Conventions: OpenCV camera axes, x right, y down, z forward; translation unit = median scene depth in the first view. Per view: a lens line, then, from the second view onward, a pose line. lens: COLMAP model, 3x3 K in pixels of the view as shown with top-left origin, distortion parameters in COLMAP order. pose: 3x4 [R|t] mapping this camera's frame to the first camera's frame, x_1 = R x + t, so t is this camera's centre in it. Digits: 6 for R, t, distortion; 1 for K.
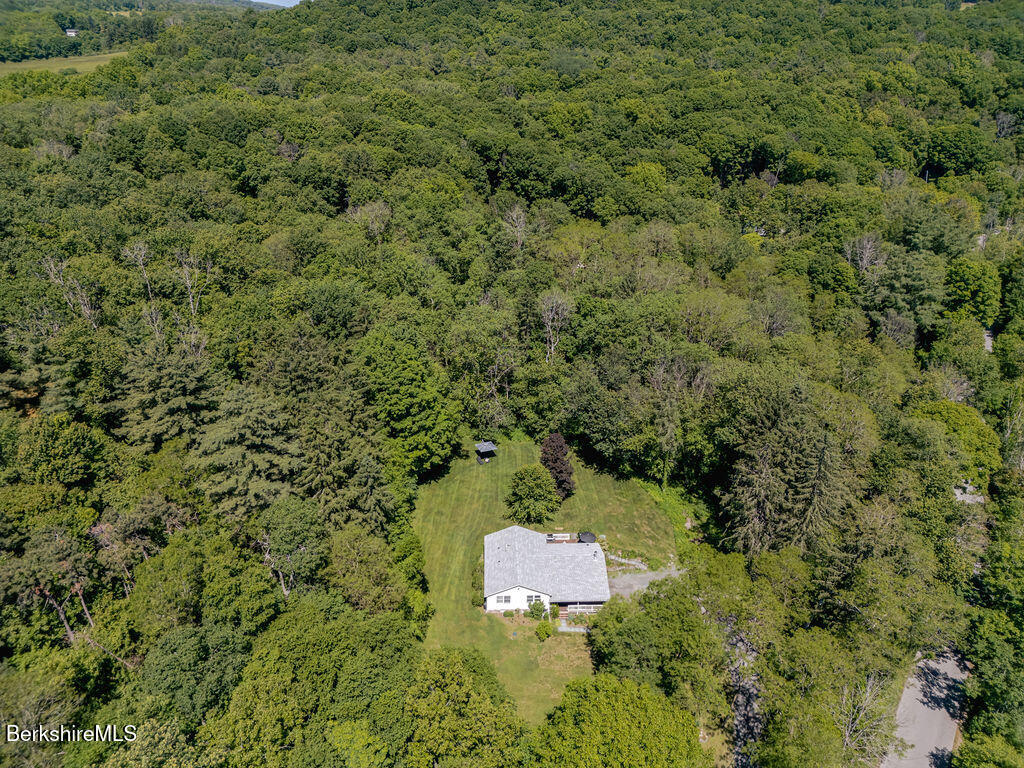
lens RADIAL K [[711.2, 0, 512.0], [0, 711.2, 384.0], [0, 0, 1]] dist [0.071912, -0.063978]
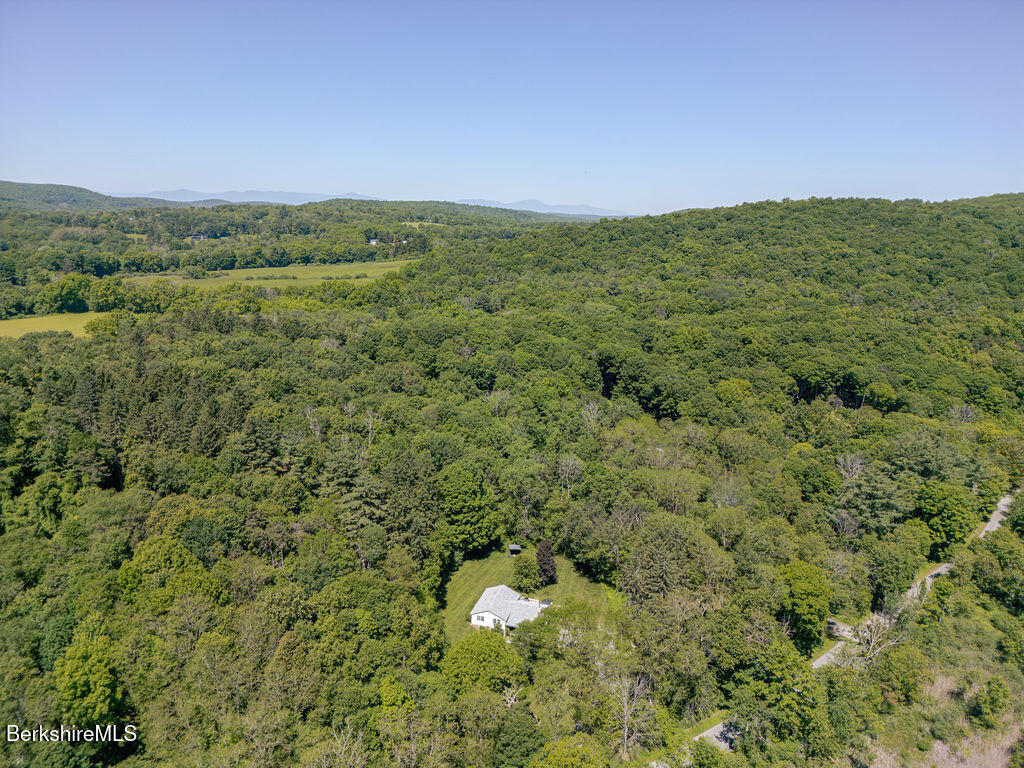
lens RADIAL K [[711.2, 0, 512.0], [0, 711.2, 384.0], [0, 0, 1]] dist [0.071912, -0.063978]
pose [[0.947849, 0.095242, -0.304158, 0.404449], [-0.166427, 0.961773, -0.217475, 0.085148], [0.271818, 0.256754, 0.927466, -0.573678]]
